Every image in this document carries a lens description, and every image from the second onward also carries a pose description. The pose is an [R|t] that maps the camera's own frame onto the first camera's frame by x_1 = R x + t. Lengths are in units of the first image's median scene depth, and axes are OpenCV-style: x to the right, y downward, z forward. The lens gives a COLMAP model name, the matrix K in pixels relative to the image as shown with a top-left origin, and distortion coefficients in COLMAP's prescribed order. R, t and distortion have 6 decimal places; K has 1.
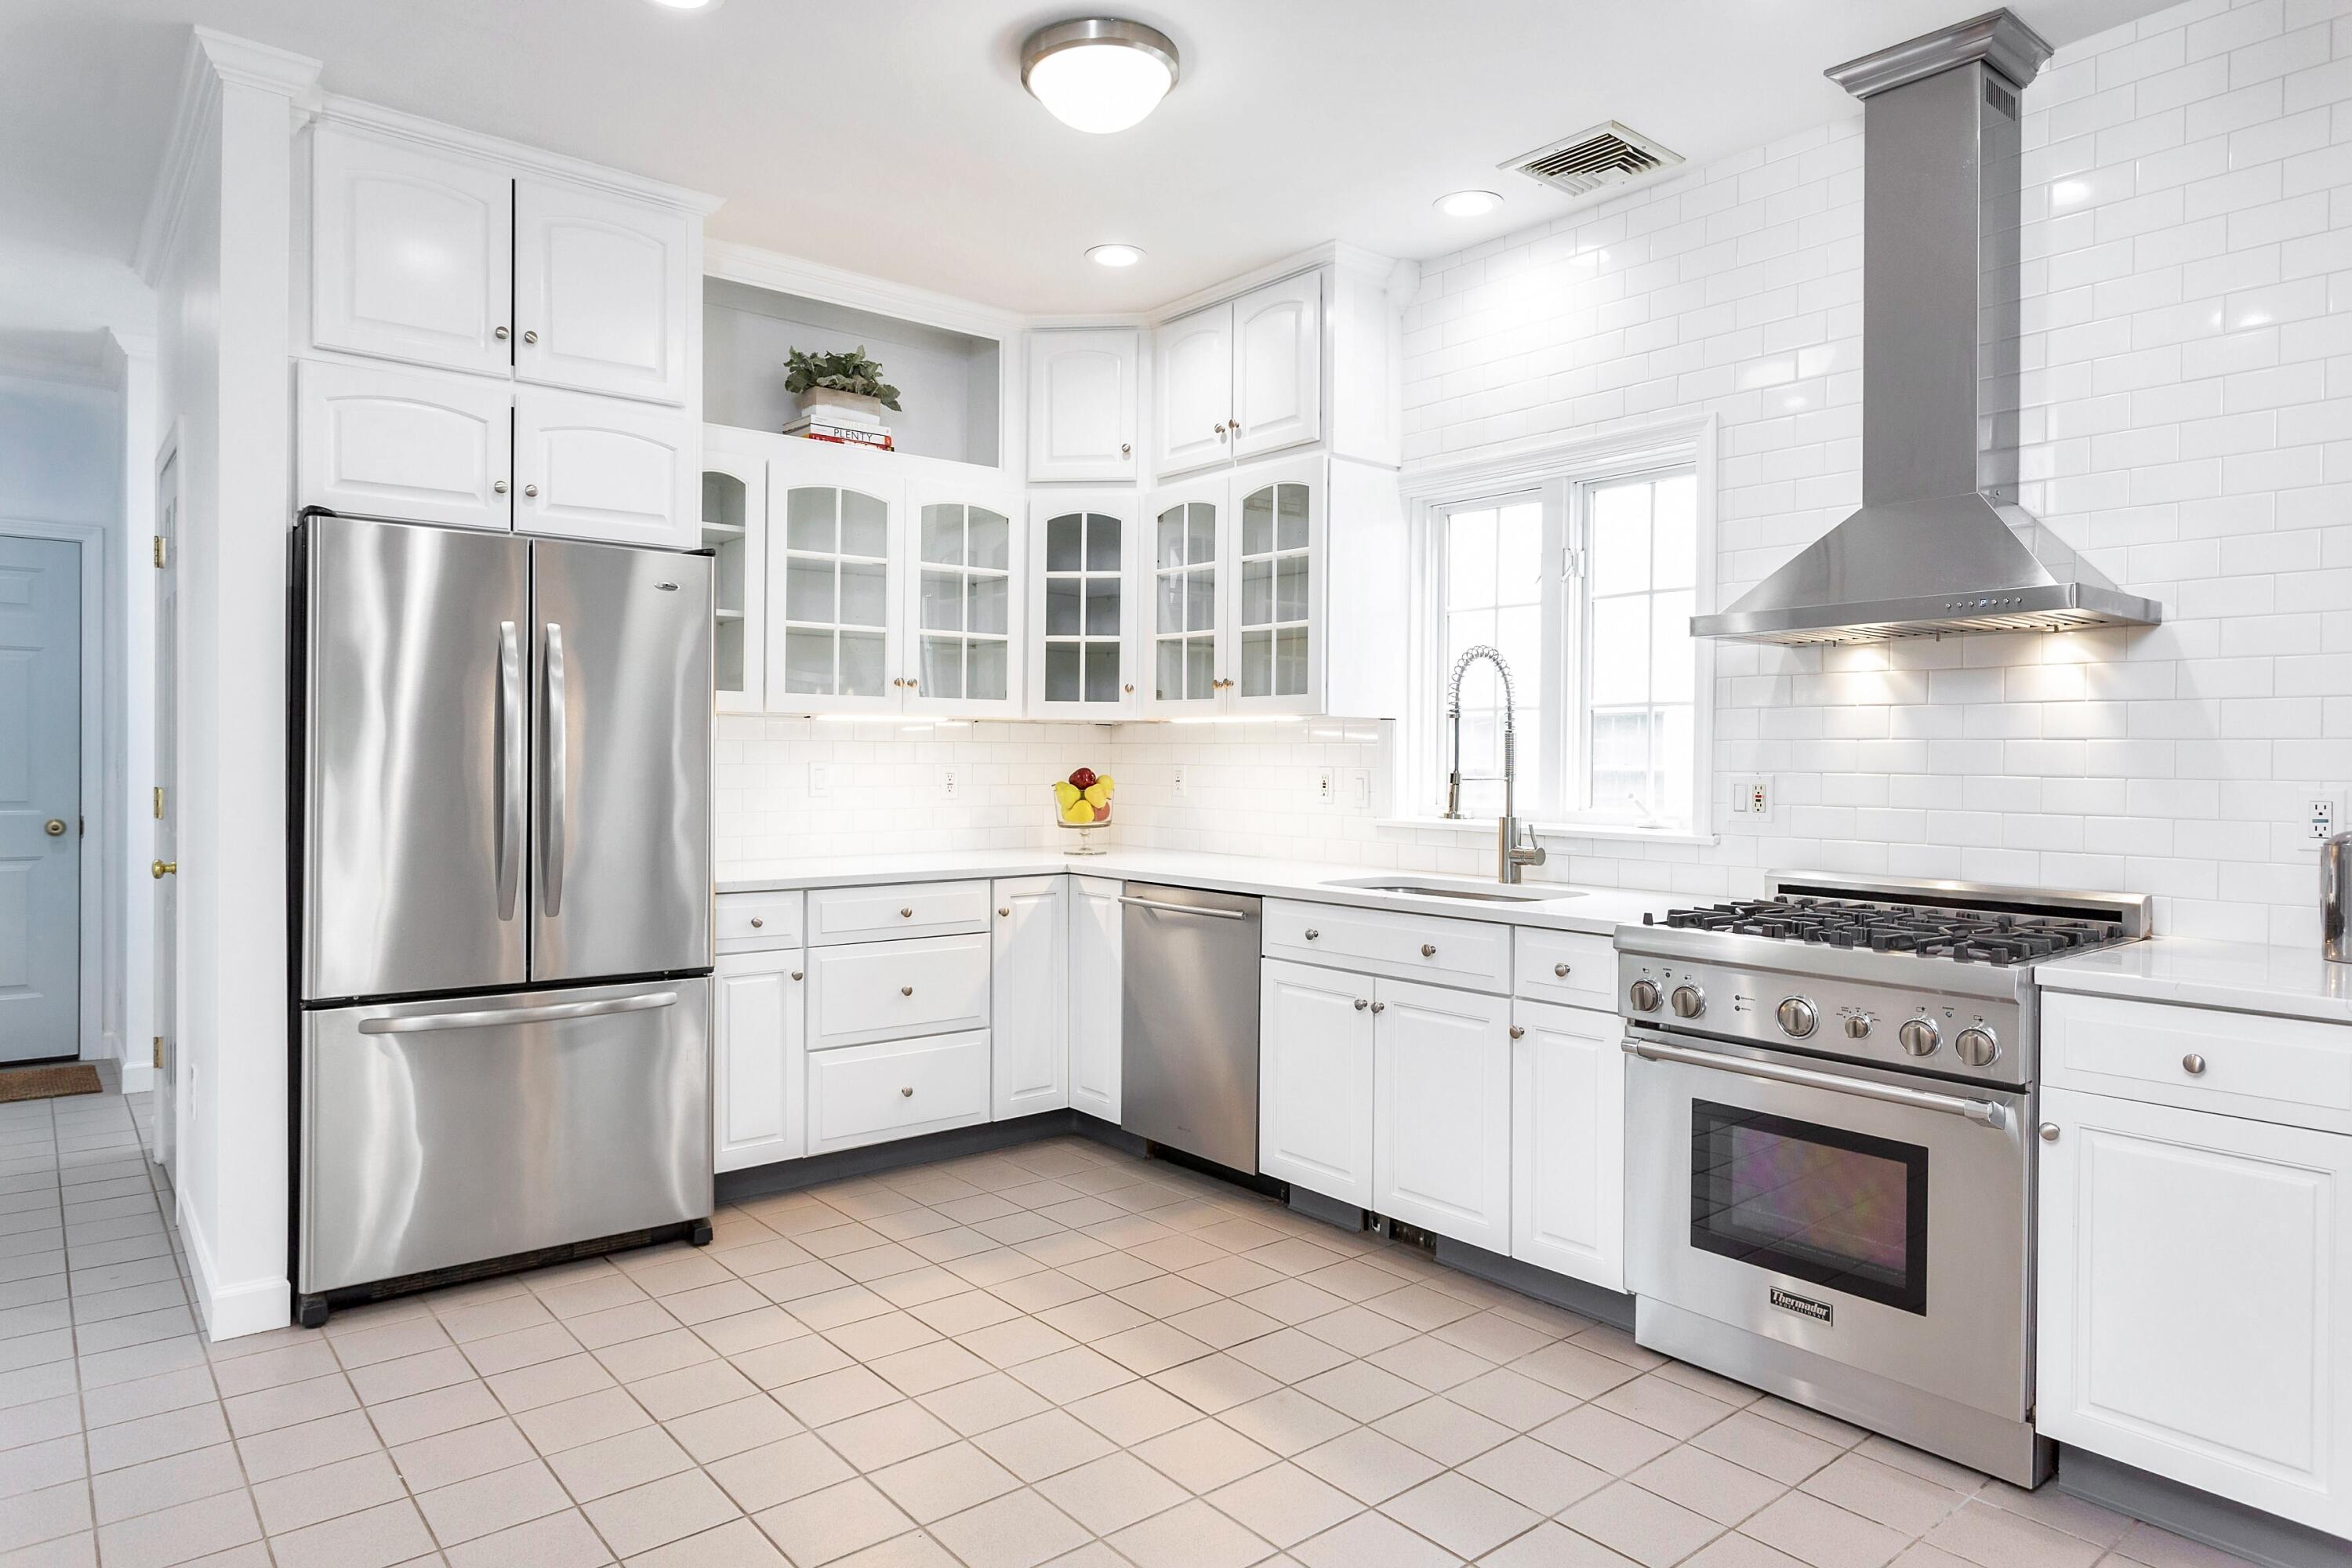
lens RADIAL K [[1422.2, 0, 1177.3], [0, 1422.2, 765.2], [0, 0, 1]] dist [0.000737, 0.003502]
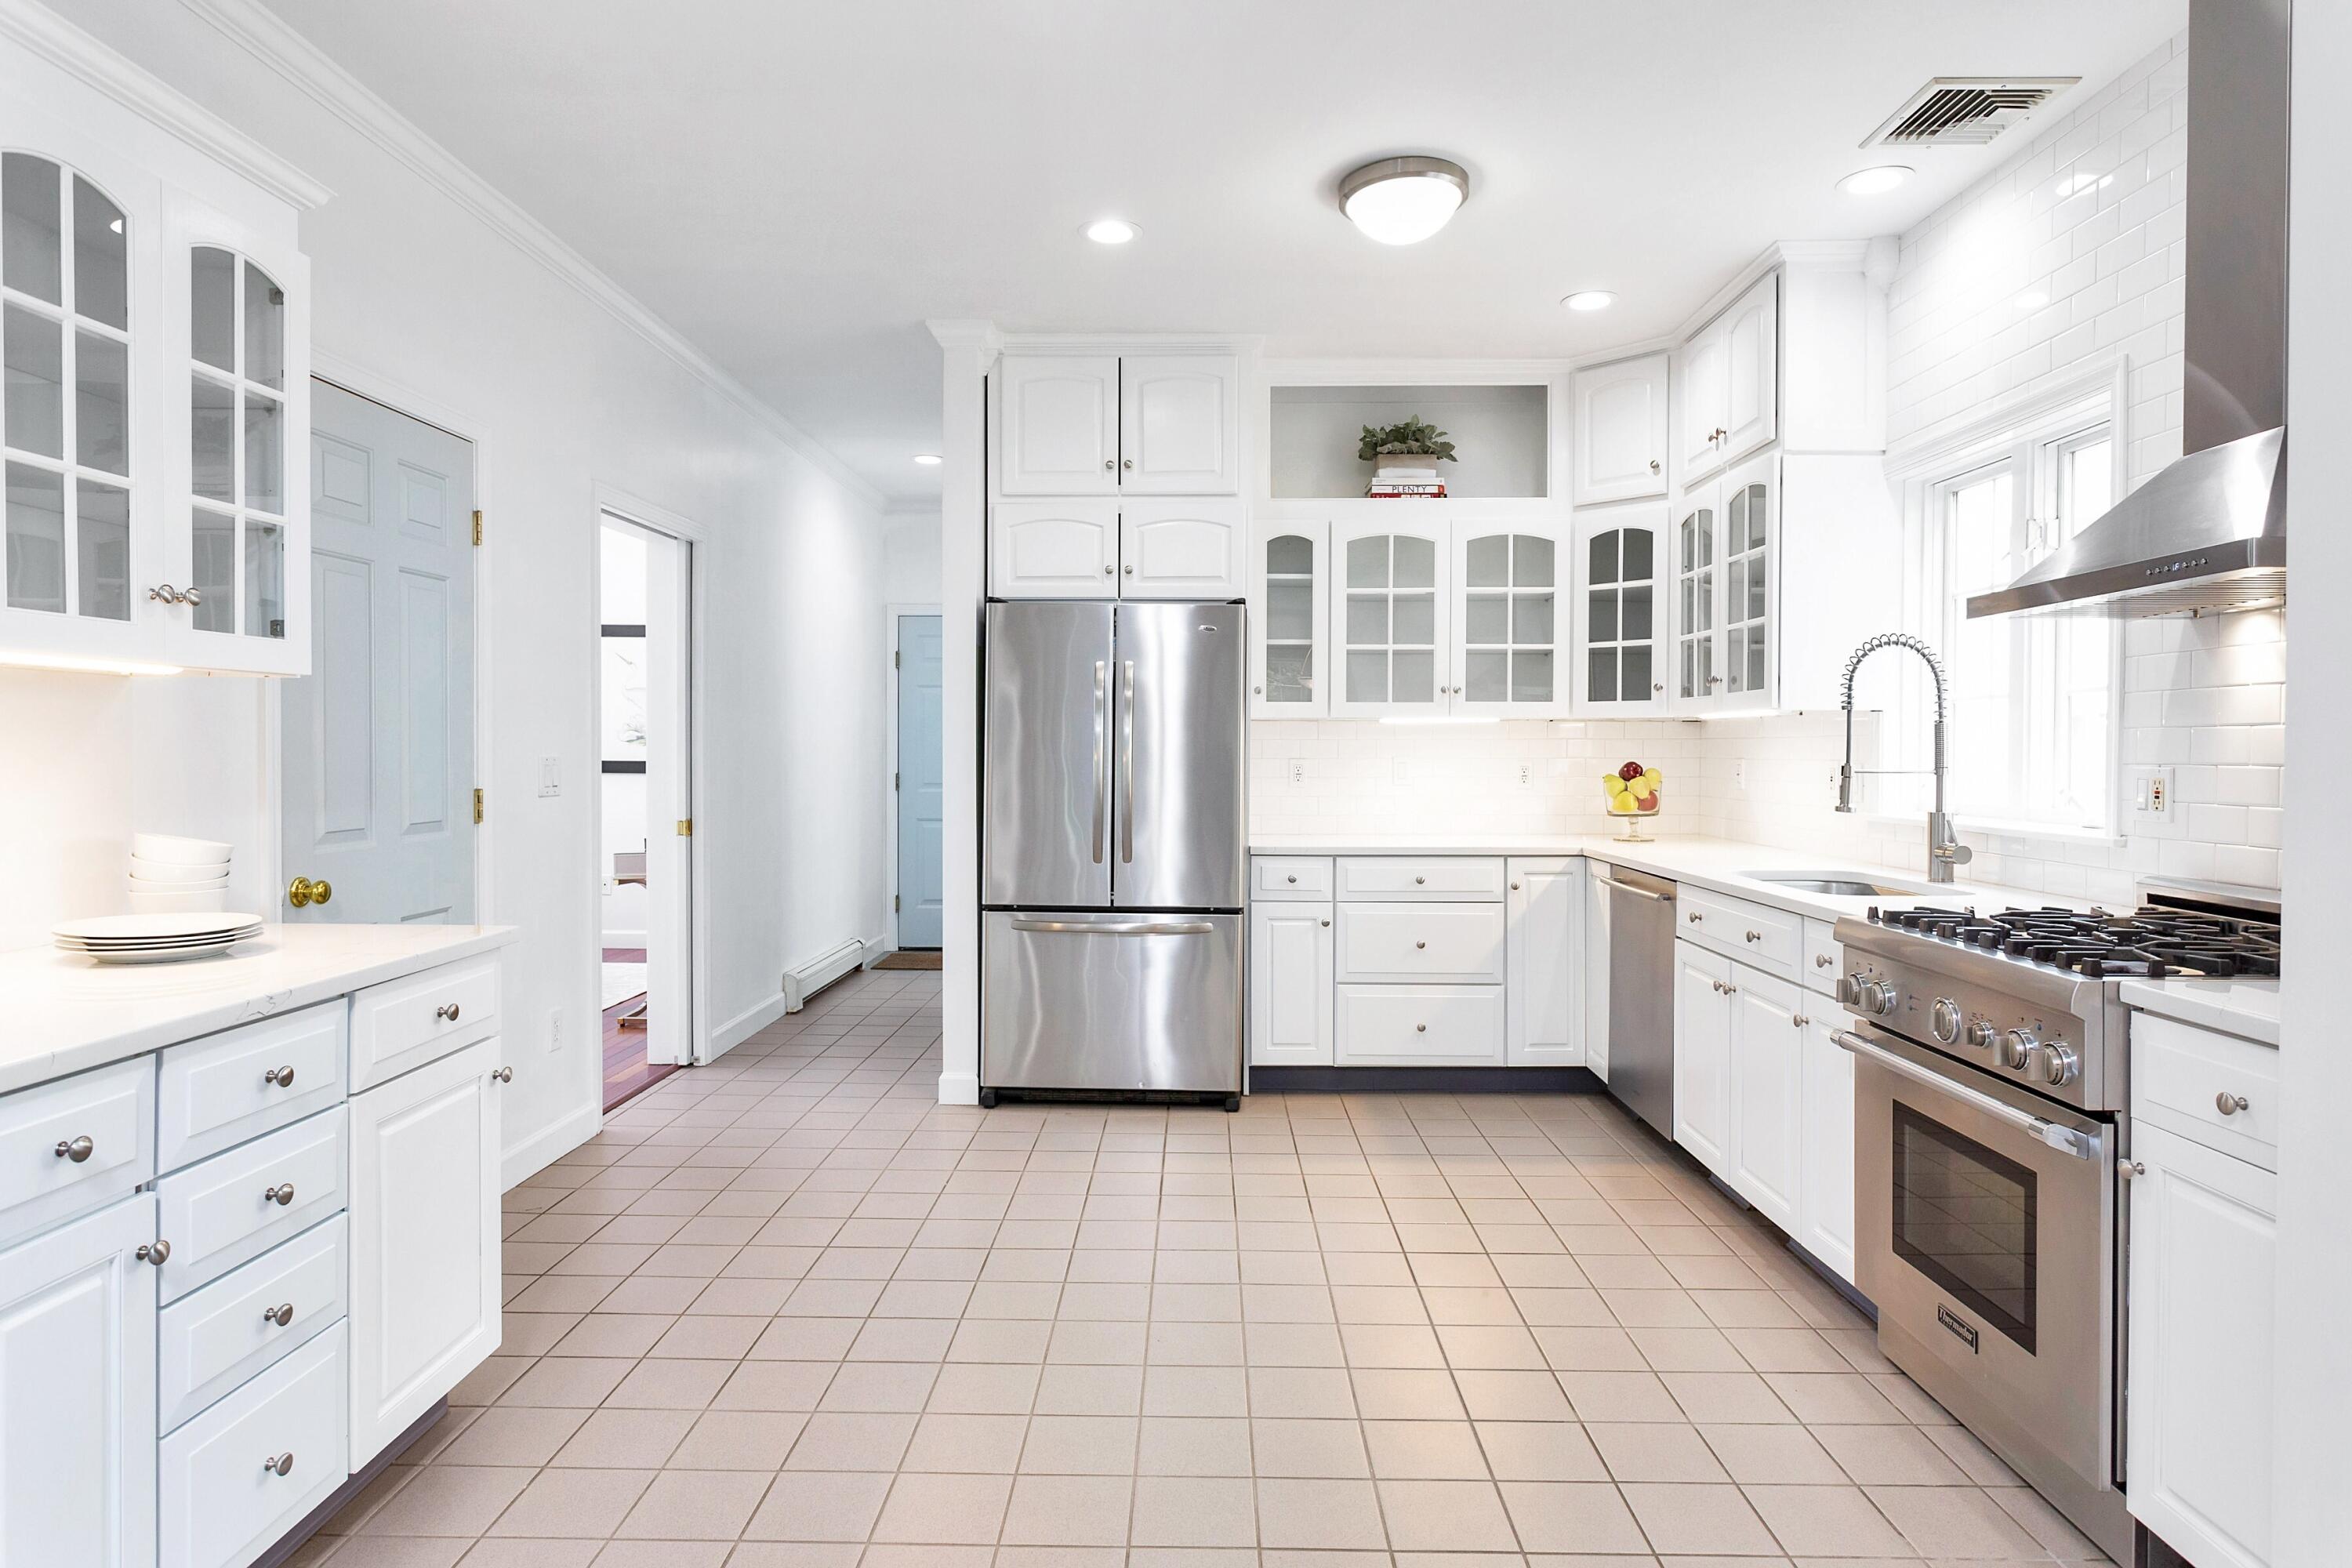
lens RADIAL K [[1333.9, 0, 1172.4], [0, 1333.9, 771.1], [0, 0, 1]] dist [-0.020105, -0.000392]
pose [[0.757369, 0.004099, -0.652974, 0.388919], [-0.000142, 0.999981, 0.006112, 0.003328], [0.652987, -0.004537, 0.757356, -0.001194]]
